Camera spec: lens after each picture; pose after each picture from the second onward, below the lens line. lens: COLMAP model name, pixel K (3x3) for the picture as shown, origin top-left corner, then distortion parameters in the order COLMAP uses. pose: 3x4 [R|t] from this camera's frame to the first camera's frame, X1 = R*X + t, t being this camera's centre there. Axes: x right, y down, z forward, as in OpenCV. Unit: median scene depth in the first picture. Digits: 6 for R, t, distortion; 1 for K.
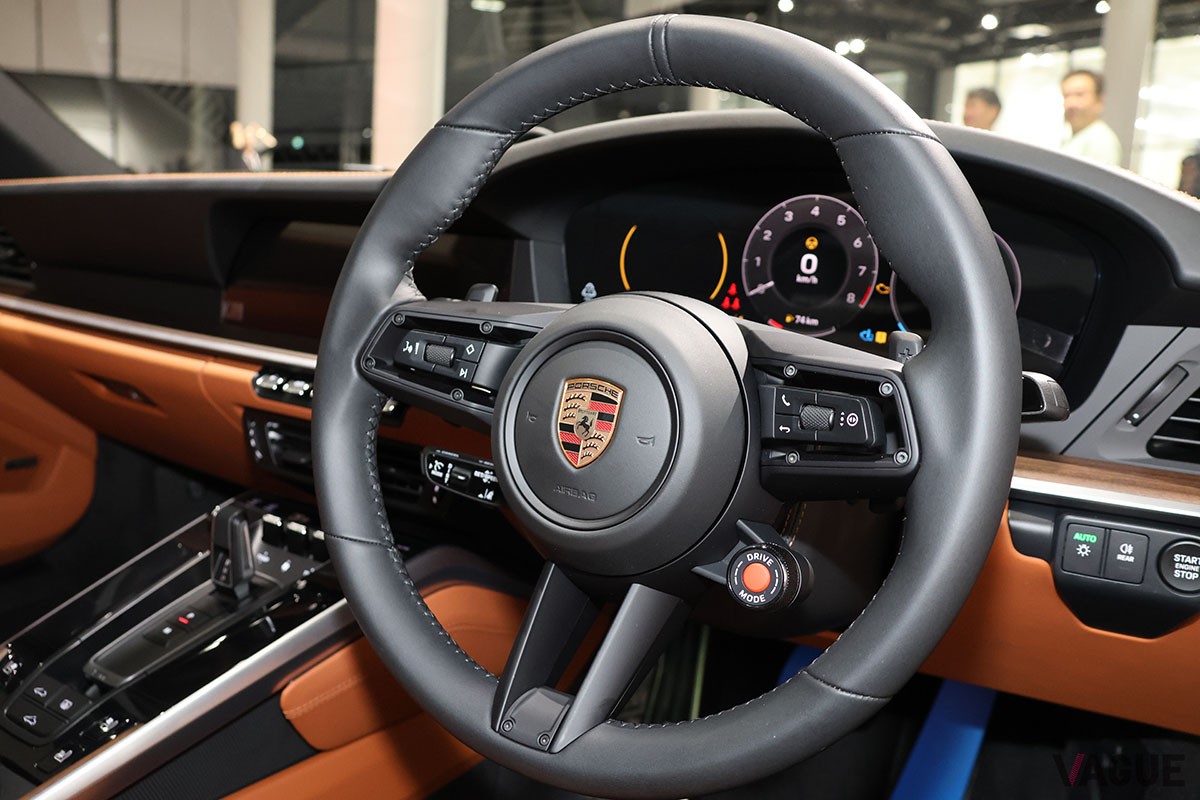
lens RADIAL K [[999.8, 0, 600.0], [0, 999.8, 400.0], [0, 0, 1]] dist [-0.167732, 0.138856]
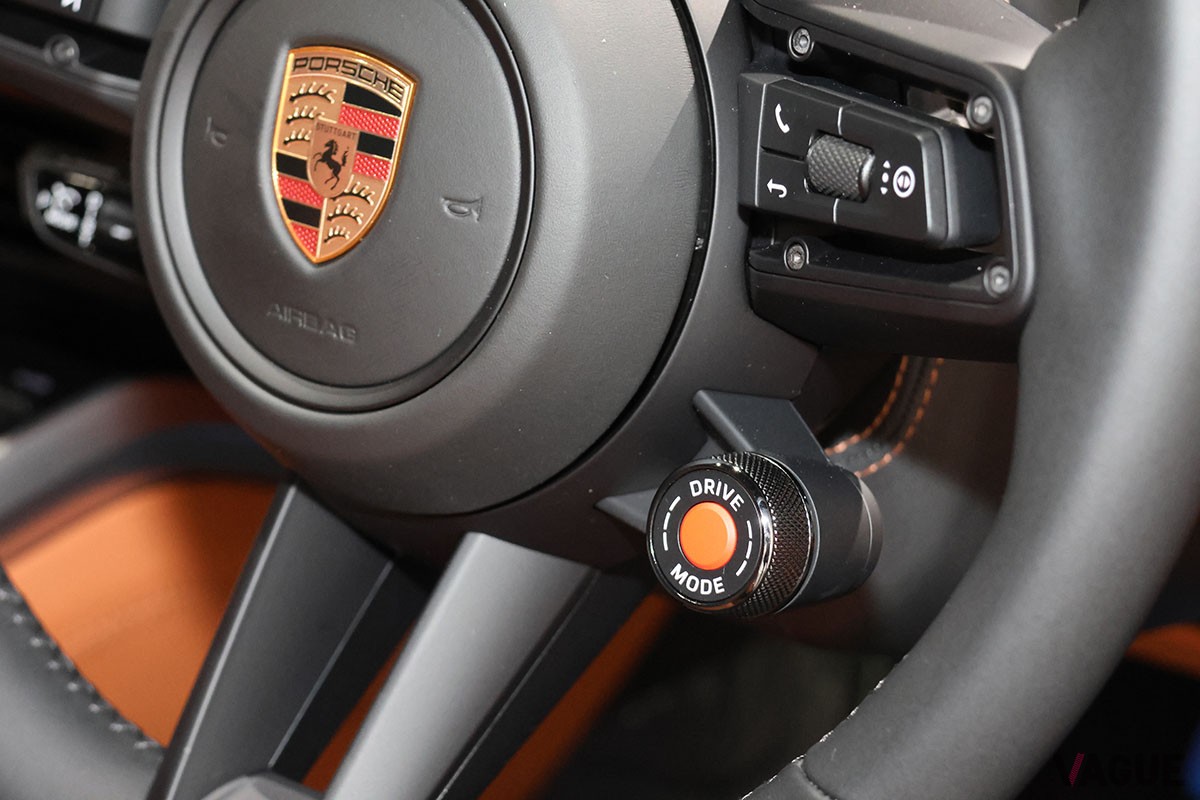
lens RADIAL K [[3678.1, 0, 600.0], [0, 3678.1, 400.0], [0, 0, 1]] dist [0.198702, 3.058588]
pose [[0.993553, 0.008400, -0.113057, 0.266089], [0.013531, 0.981336, 0.191824, -0.167690], [0.112559, -0.192117, 0.974896, -0.493733]]
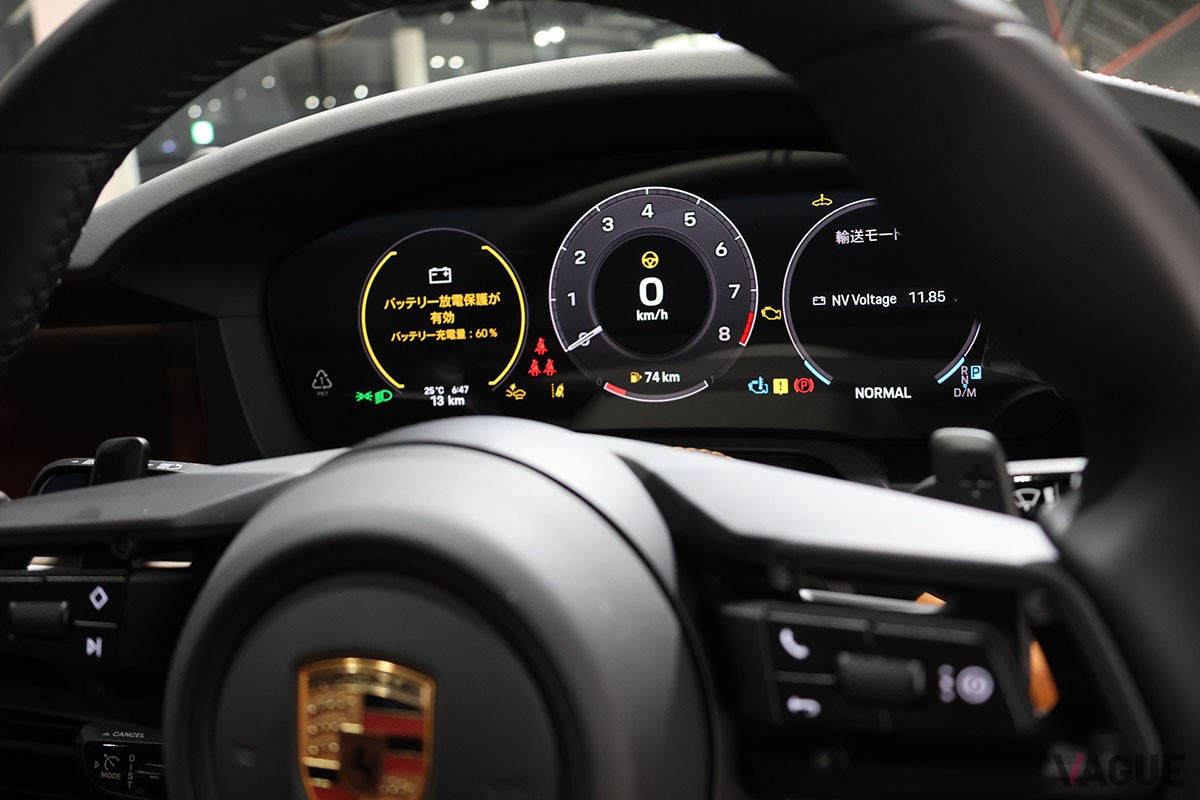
lens RADIAL K [[999.8, 0, 600.0], [0, 999.8, 400.0], [0, 0, 1]] dist [-0.167732, 0.138856]
pose [[0.955621, -0.176862, 0.235602, 0.013554], [0.177267, 0.983967, 0.019635, -0.125628], [-0.235297, 0.023001, 0.971651, 0.534151]]
